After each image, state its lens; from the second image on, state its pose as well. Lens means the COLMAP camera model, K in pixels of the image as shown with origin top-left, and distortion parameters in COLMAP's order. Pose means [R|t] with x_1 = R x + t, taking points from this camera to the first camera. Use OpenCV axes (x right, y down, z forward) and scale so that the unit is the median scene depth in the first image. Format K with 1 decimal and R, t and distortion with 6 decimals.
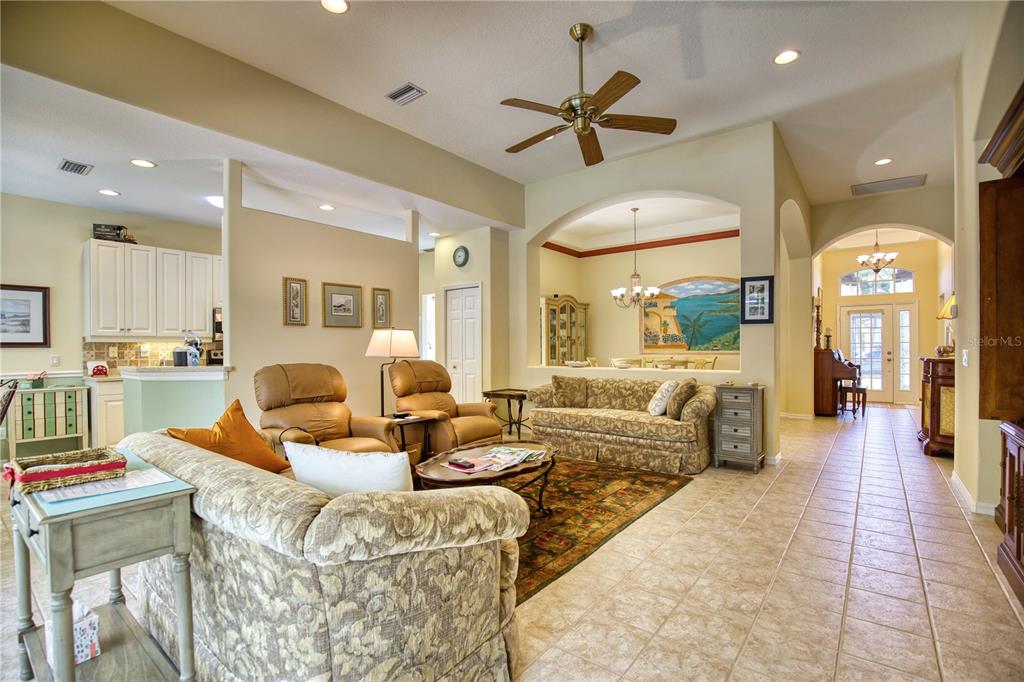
lens RADIAL K [[466.0, 0, 519.2], [0, 466.0, 351.7], [0, 0, 1]] dist [-0.035031, 0.004652]
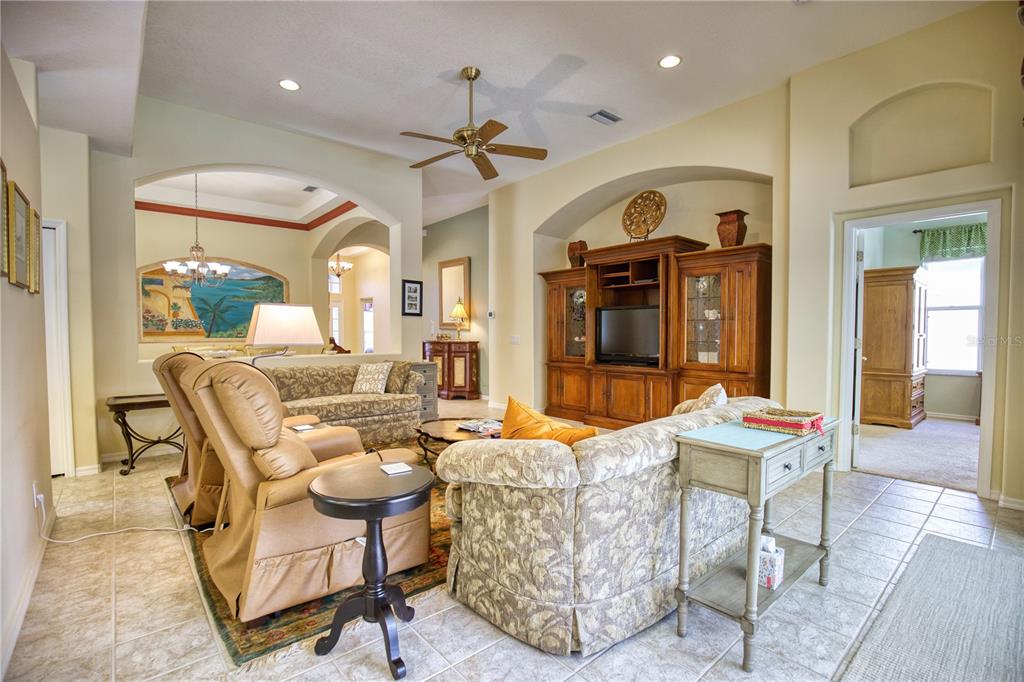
lens RADIAL K [[466.0, 0, 514.1], [0, 466.0, 353.1], [0, 0, 1]] dist [-0.035031, 0.004652]
pose [[0.208517, -0.034322, 0.977416, -0.512546], [0.007425, 0.999411, 0.033510, 0.001797], [-0.977991, 0.000270, 0.208649, 0.309109]]
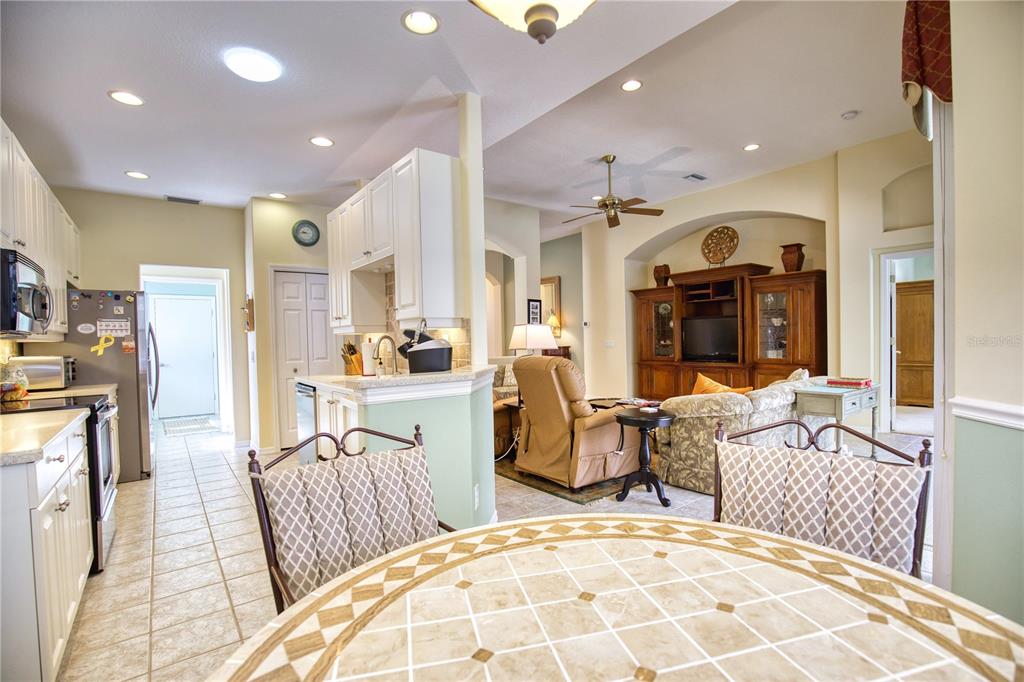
lens RADIAL K [[466.0, 0, 513.7], [0, 466.0, 352.0], [0, 0, 1]] dist [-0.035031, 0.004652]
pose [[0.263707, -0.024747, 0.964285, -0.815263], [0.027826, 0.999450, 0.018040, -0.001883], [-0.964201, 0.022075, 0.264250, 0.440321]]
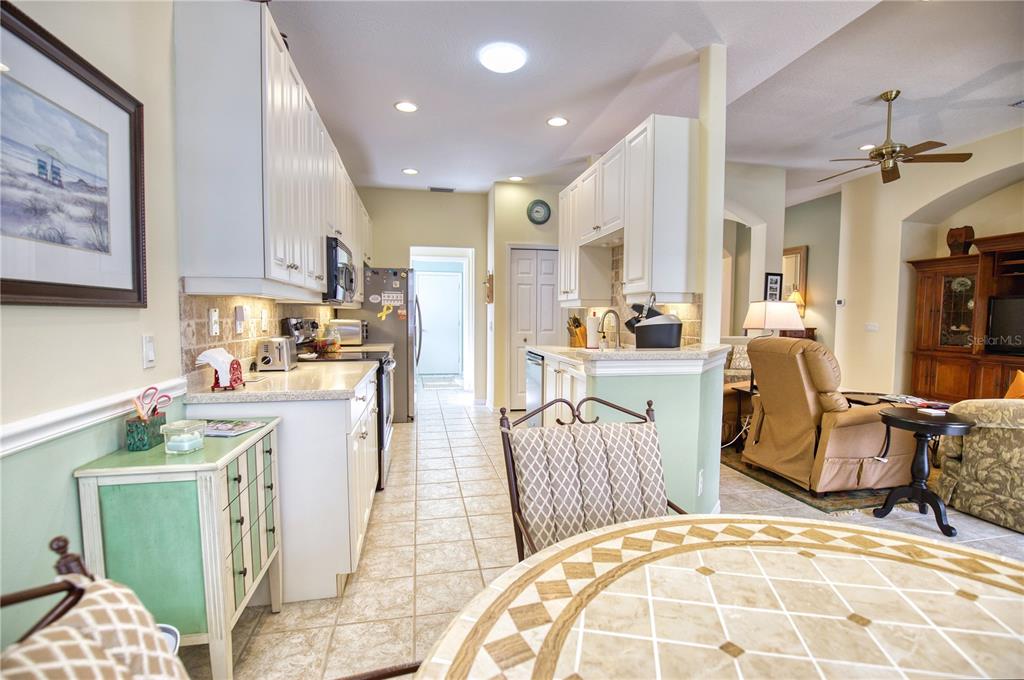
lens RADIAL K [[466.0, 0, 516.3], [0, 466.0, 352.1], [0, 0, 1]] dist [-0.035031, 0.004652]
pose [[0.657031, -0.045954, 0.752462, -0.819389], [-0.005258, 0.997837, 0.065531, -0.000937], [-0.753846, -0.047012, 0.655368, 0.450824]]
